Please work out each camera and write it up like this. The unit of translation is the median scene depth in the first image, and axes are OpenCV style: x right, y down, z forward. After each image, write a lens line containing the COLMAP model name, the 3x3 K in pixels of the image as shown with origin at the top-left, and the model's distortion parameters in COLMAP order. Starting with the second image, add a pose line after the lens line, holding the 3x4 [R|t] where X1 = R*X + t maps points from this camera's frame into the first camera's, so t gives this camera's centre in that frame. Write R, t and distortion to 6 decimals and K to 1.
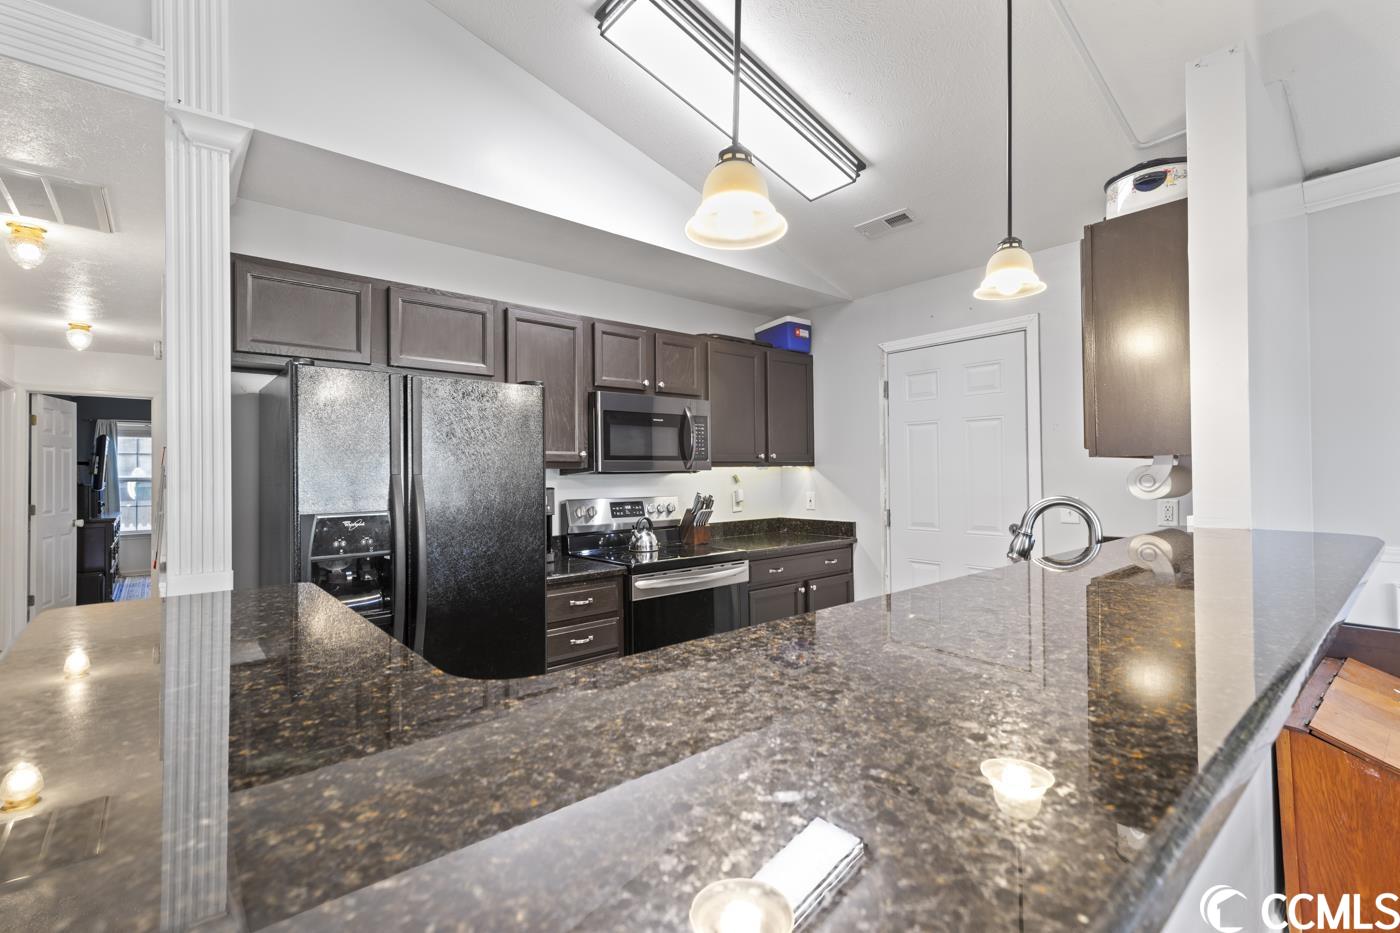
lens RADIAL K [[629.4, 0, 703.1], [0, 629.4, 464.2], [0, 0, 1]] dist [0.007457, -0.000197]
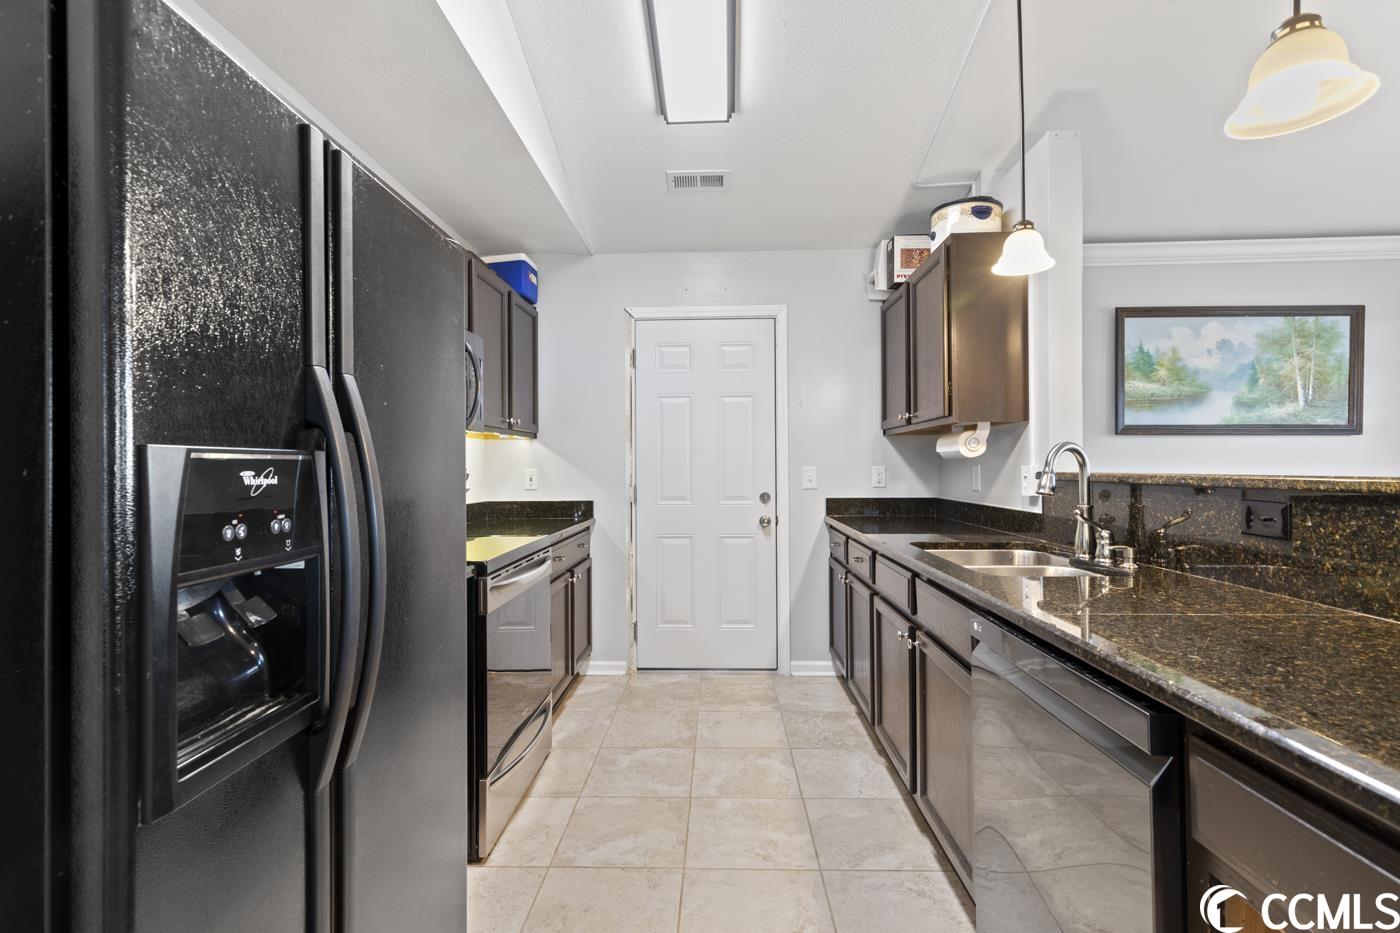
lens RADIAL K [[635.9, 0, 698.4], [0, 635.9, 461.5], [0, 0, 1]] dist [0.006719, -0.000420]
pose [[0.677334, 0.013536, 0.735551, -0.341578], [-0.010466, 0.999907, -0.008763, 0.044211], [-0.735601, -0.001763, 0.677413, 0.286149]]
